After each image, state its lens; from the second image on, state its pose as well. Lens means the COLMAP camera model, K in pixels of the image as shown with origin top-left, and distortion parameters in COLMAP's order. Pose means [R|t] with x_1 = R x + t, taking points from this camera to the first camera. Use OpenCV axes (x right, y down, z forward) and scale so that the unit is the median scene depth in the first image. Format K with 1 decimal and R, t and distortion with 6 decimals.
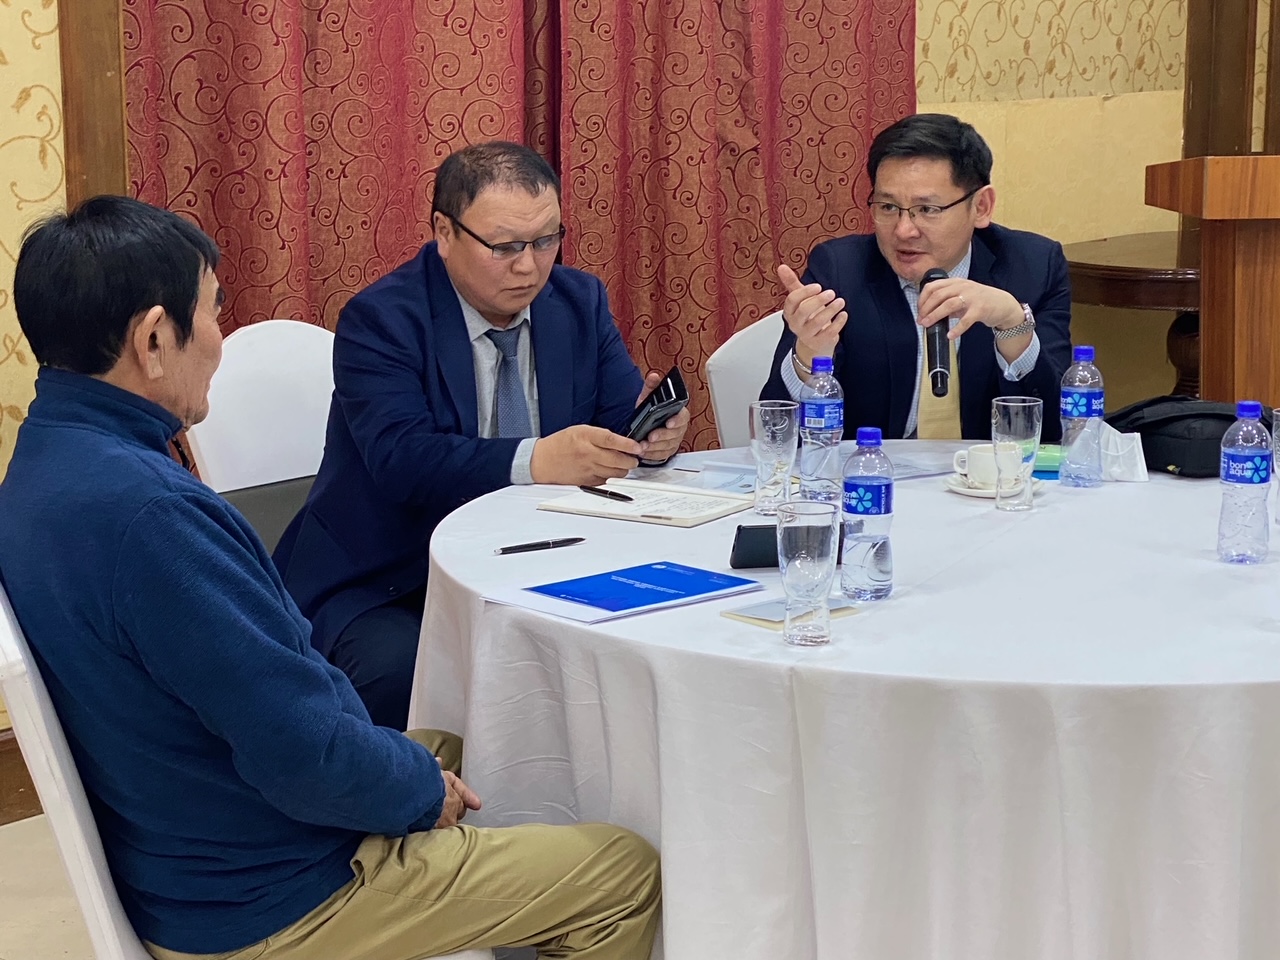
lens RADIAL K [[2549.5, 0, 652.5], [0, 2549.5, 478.0], [0, 0, 1]] dist [0.134608, 0.000000]
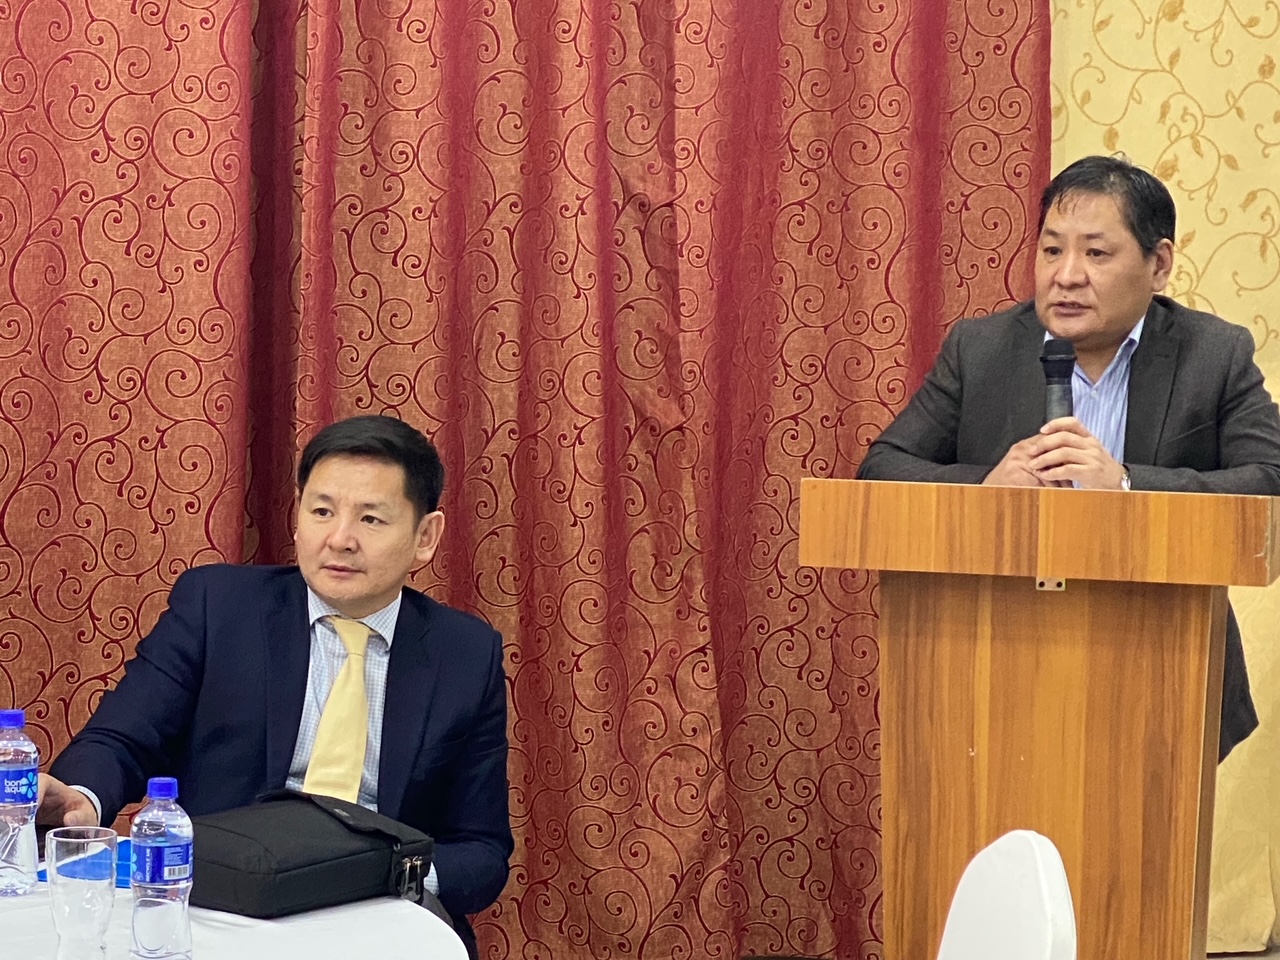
lens RADIAL K [[3589.7, 0, 612.7], [0, 3589.7, 444.9], [0, 0, 1]] dist [0.131985, 0.000000]
pose [[0.928280, 0.049208, -0.368612, 0.407694], [-0.088323, 0.992018, -0.089997, -0.031091], [0.361241, 0.116099, 0.925217, 0.049888]]
